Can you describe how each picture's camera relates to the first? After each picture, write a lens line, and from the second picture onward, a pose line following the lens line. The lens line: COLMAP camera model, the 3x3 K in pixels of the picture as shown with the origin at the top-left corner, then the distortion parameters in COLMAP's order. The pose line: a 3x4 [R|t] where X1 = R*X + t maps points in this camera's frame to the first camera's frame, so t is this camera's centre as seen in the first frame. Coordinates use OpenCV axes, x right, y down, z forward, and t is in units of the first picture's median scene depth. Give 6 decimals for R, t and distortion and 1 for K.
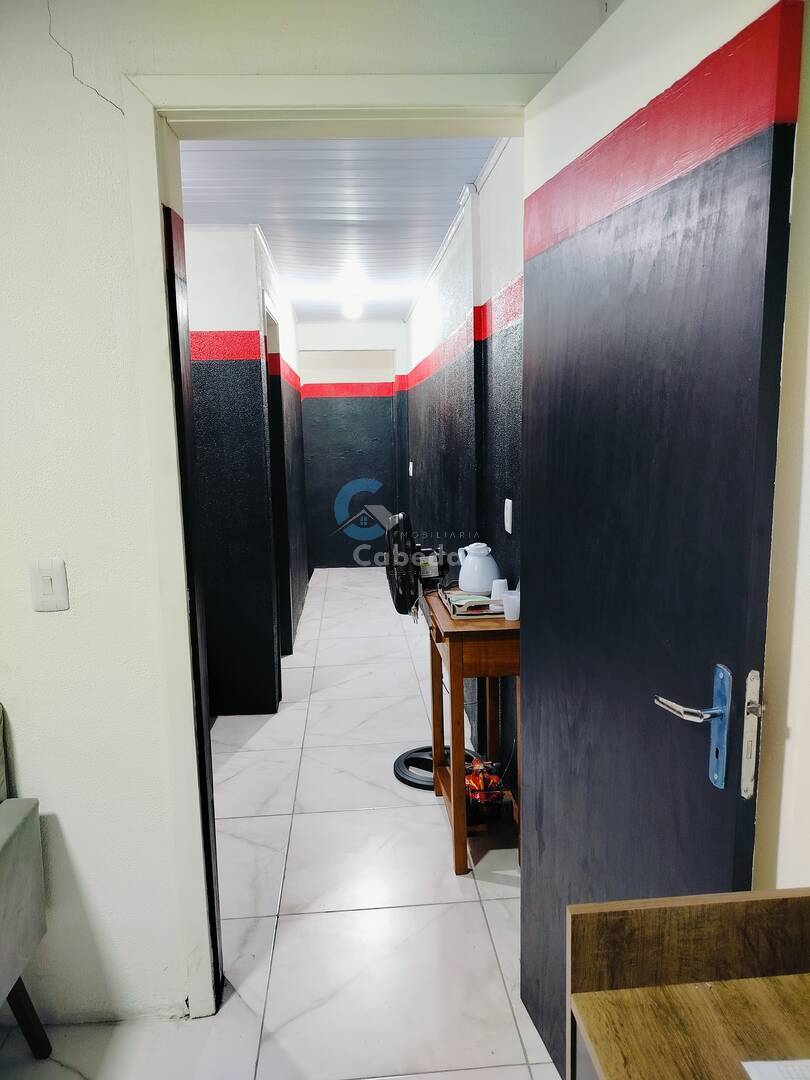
lens RADIAL K [[767.2, 0, 405.1], [0, 767.2, 539.7], [0, 0, 1]] dist [0.049901, -0.018887]
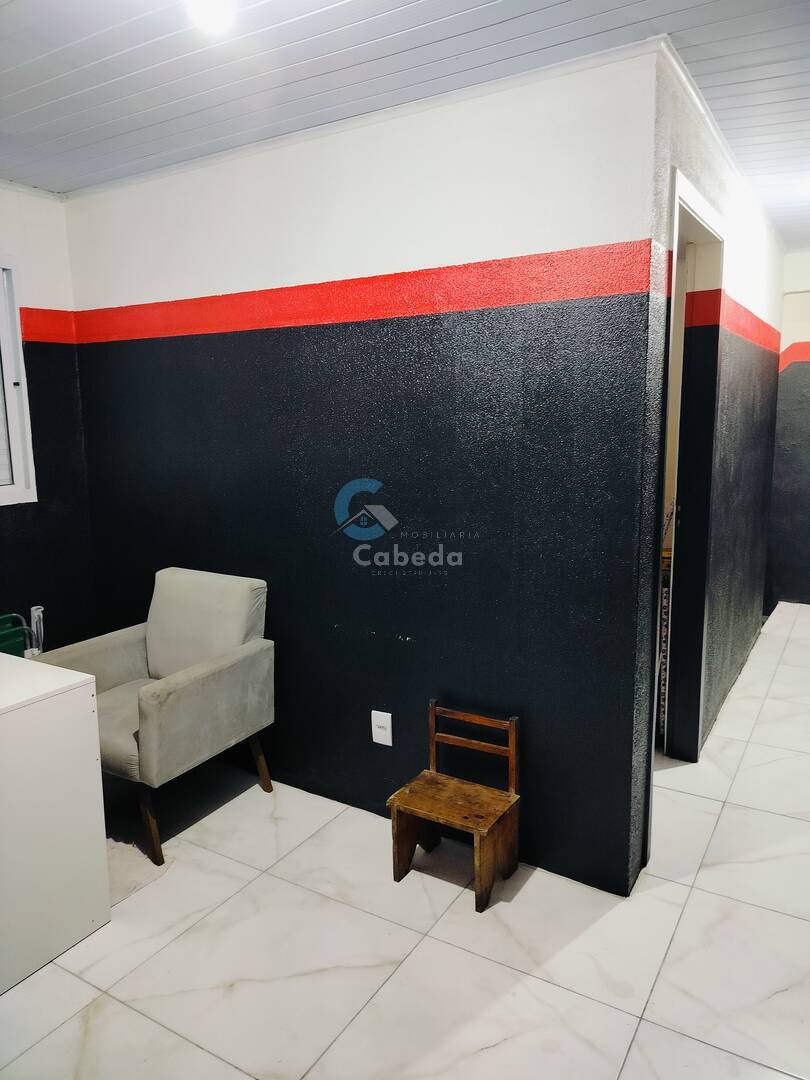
lens RADIAL K [[767.2, 0, 409.3], [0, 767.2, 542.5], [0, 0, 1]] dist [0.049901, -0.018887]
pose [[0.818899, 0.101182, -0.564949, 0.006209], [-0.081206, 0.994861, 0.060470, -0.067443], [0.568164, -0.003642, 0.822907, 0.404497]]
